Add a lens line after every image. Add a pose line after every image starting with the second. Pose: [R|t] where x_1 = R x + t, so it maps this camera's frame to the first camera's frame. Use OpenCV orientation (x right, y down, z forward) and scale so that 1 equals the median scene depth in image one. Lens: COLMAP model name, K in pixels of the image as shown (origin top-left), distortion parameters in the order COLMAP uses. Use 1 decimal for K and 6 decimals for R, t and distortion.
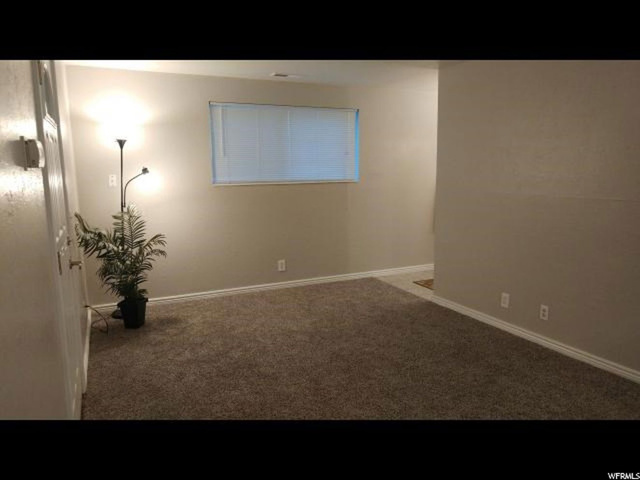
lens RADIAL K [[462.7, 0, 319.9], [0, 462.7, 241.9], [0, 0, 1]] dist [0.010223, -0.001832]
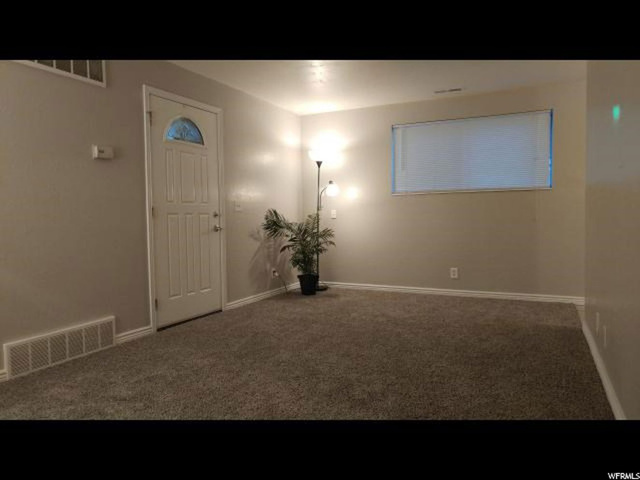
lens RADIAL K [[462.7, 0, 319.7], [0, 462.7, 240.4], [0, 0, 1]] dist [0.010223, -0.001832]
pose [[0.613806, 0.038036, -0.788540, 0.585705], [-0.123903, 0.991102, -0.048640, 0.072696], [0.779673, 0.127558, 0.613057, 0.148100]]
